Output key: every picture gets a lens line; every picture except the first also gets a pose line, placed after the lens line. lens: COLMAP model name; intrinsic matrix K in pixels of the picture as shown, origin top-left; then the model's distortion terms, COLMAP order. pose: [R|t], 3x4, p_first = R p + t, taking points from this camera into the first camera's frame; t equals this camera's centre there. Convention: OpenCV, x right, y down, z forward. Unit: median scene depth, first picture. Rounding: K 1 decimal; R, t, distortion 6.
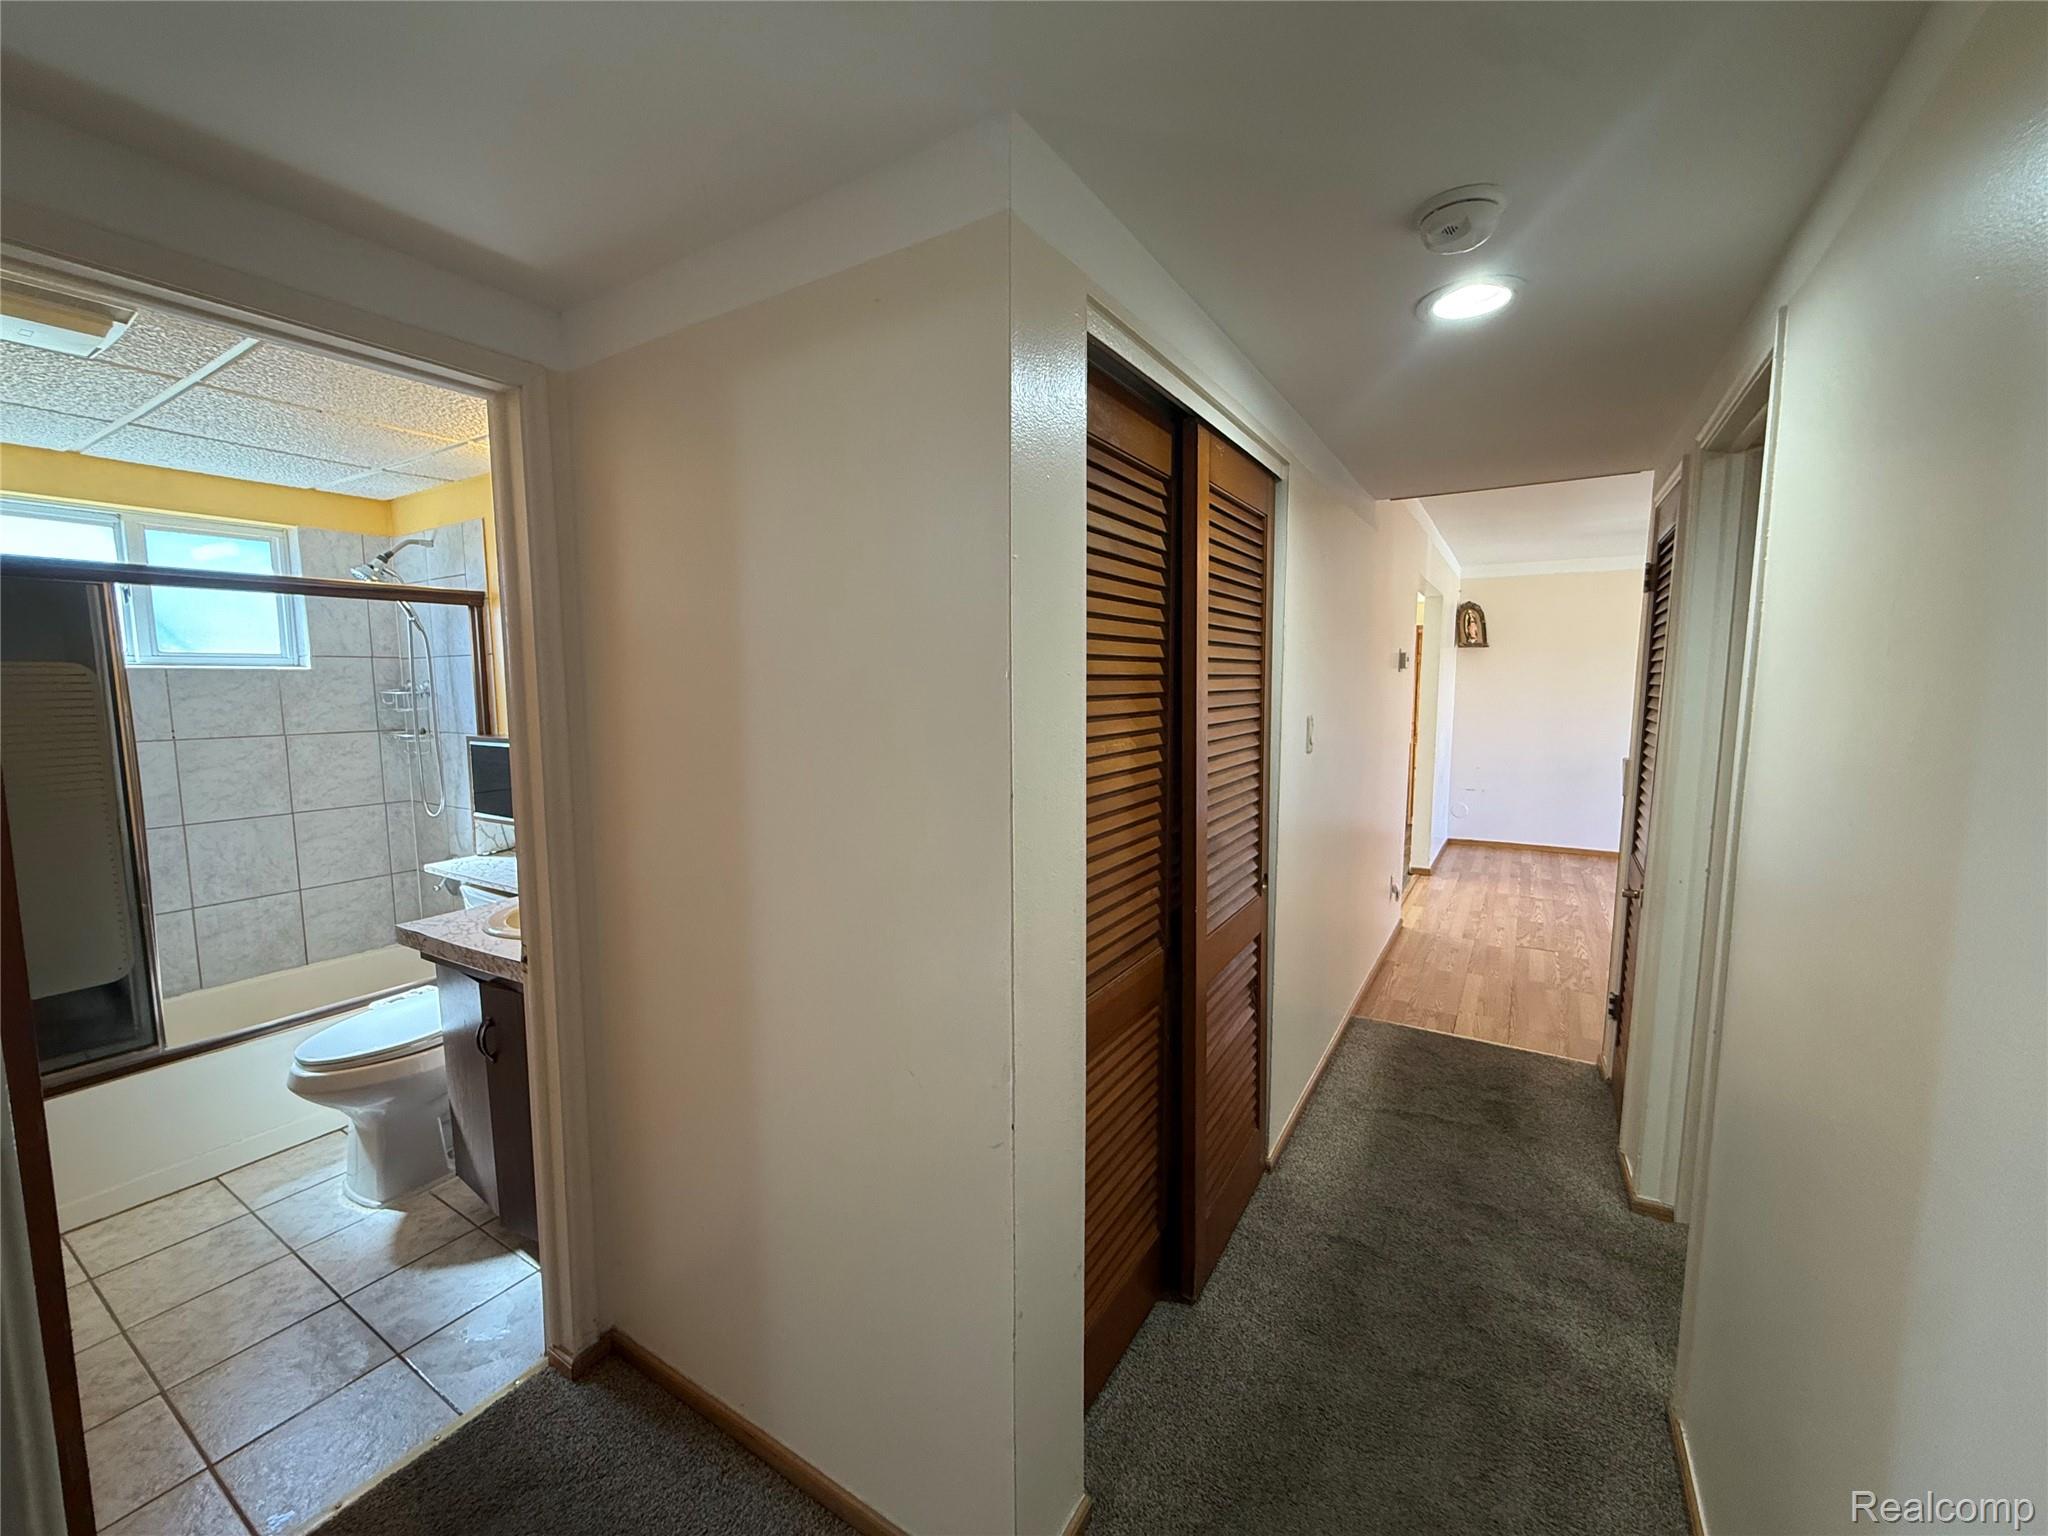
lens RADIAL K [[817.7, 0, 1022.0], [0, 817.7, 764.1], [0, 0, 1]] dist [0.000847, -0.000355]
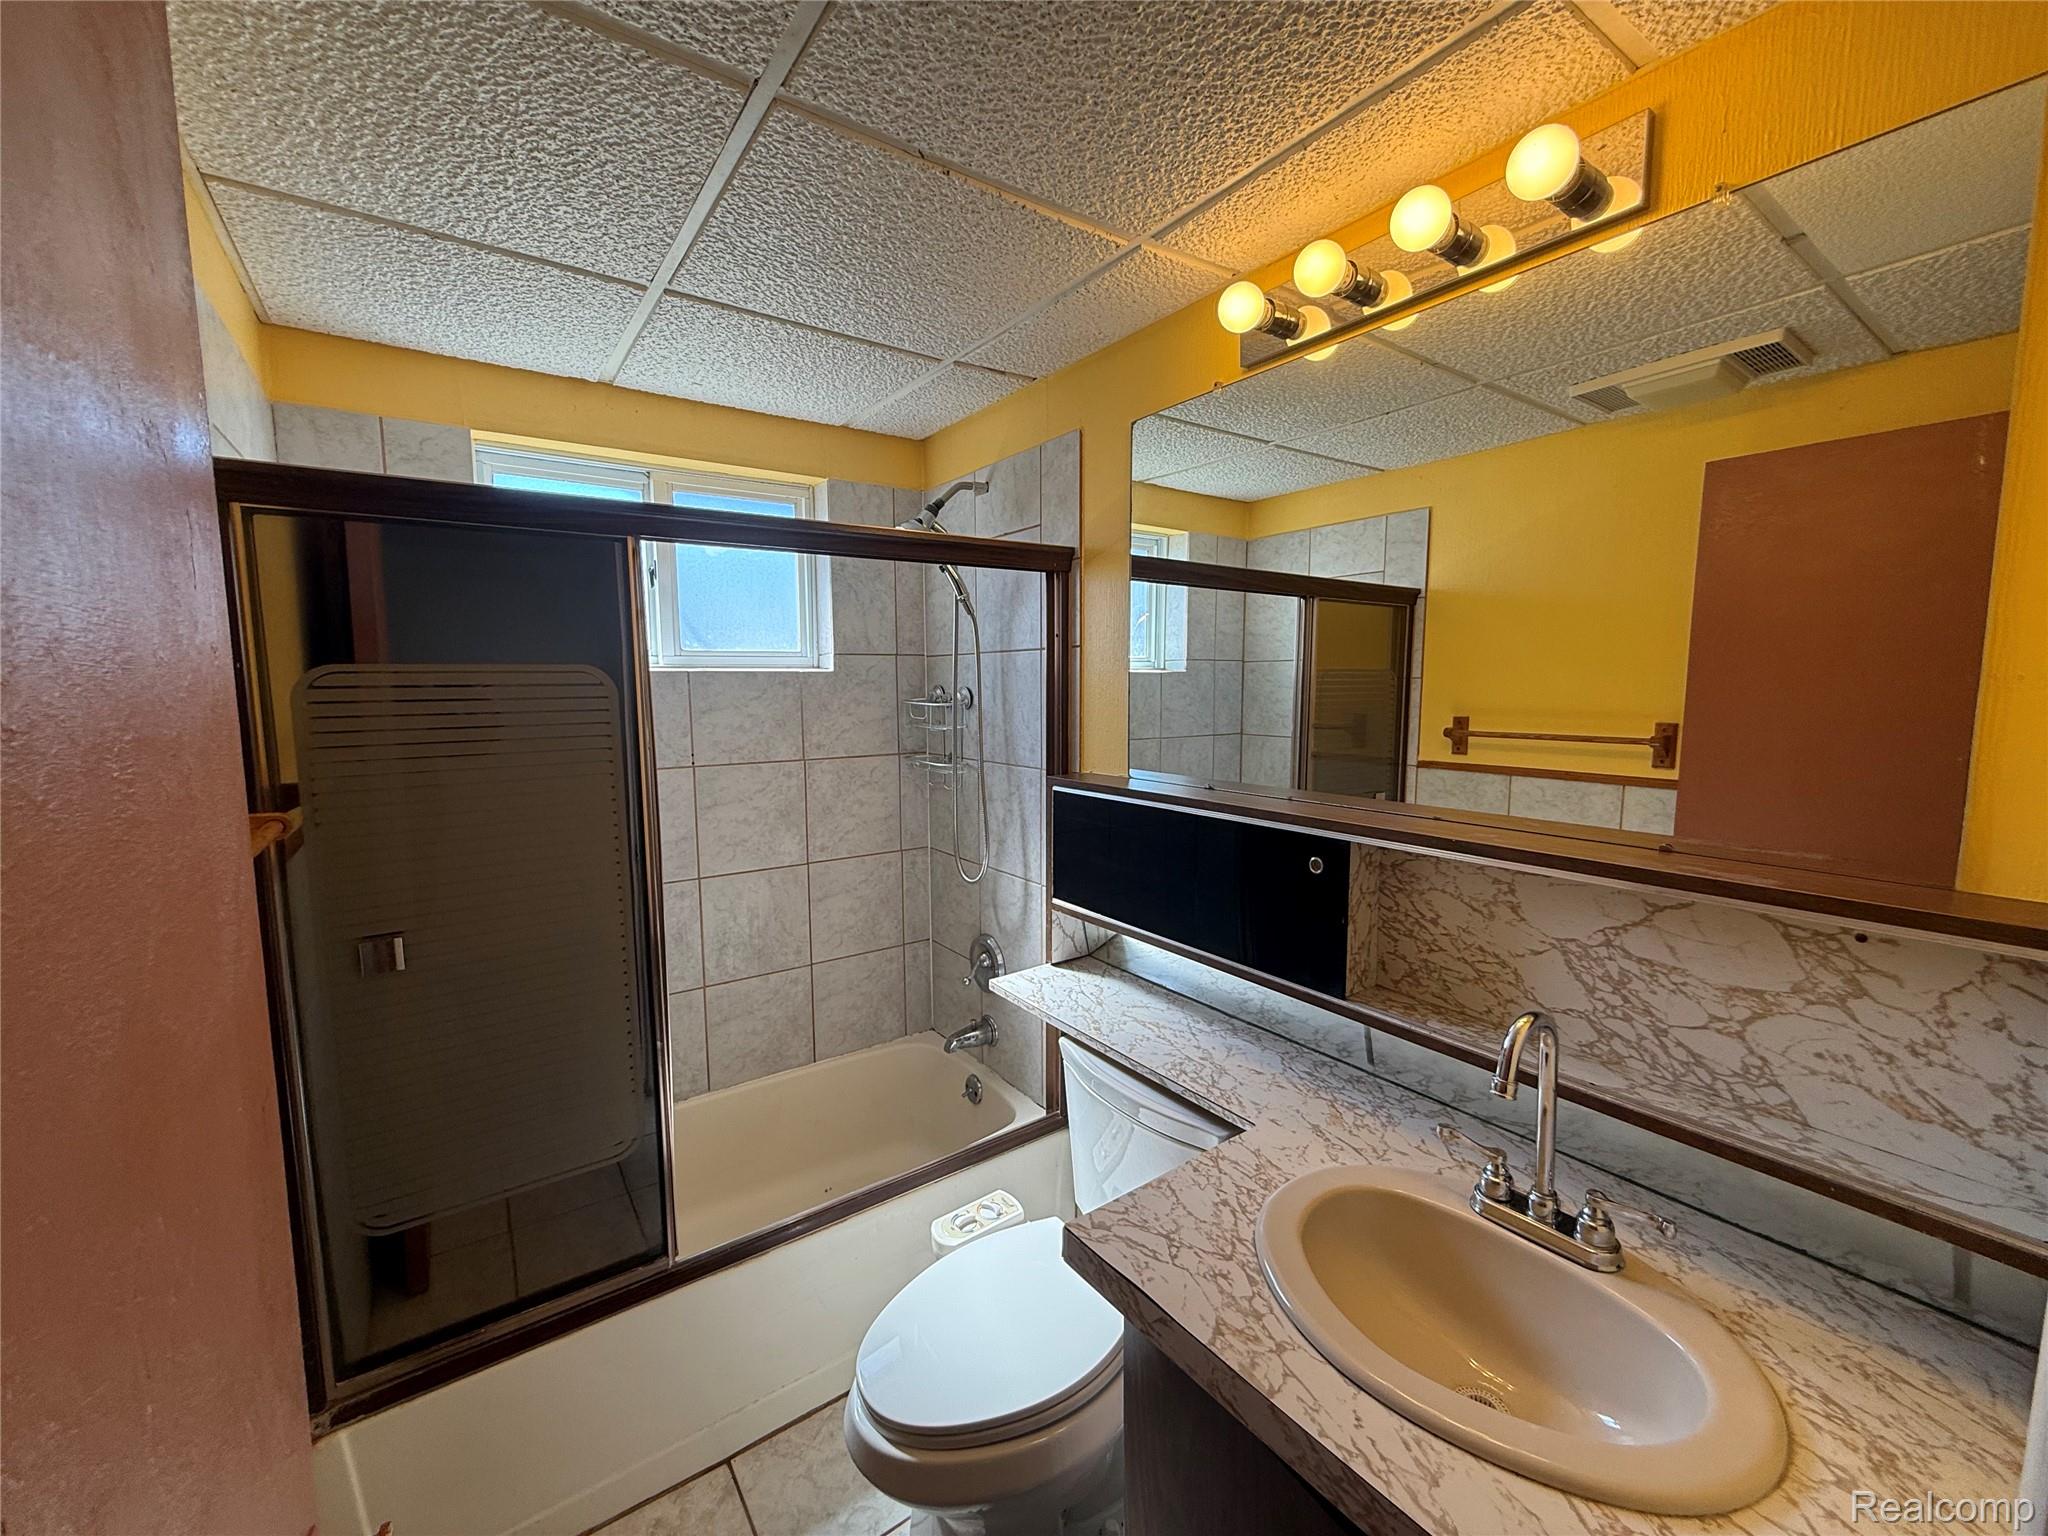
lens RADIAL K [[817.7, 0, 1022.0], [0, 817.7, 764.1], [0, 0, 1]] dist [0.000847, -0.000355]
pose [[0.920502, 0.037522, -0.388932, -0.435601], [-0.036485, 0.999284, 0.010054, -0.047433], [0.389031, 0.004935, 0.921211, 0.396749]]
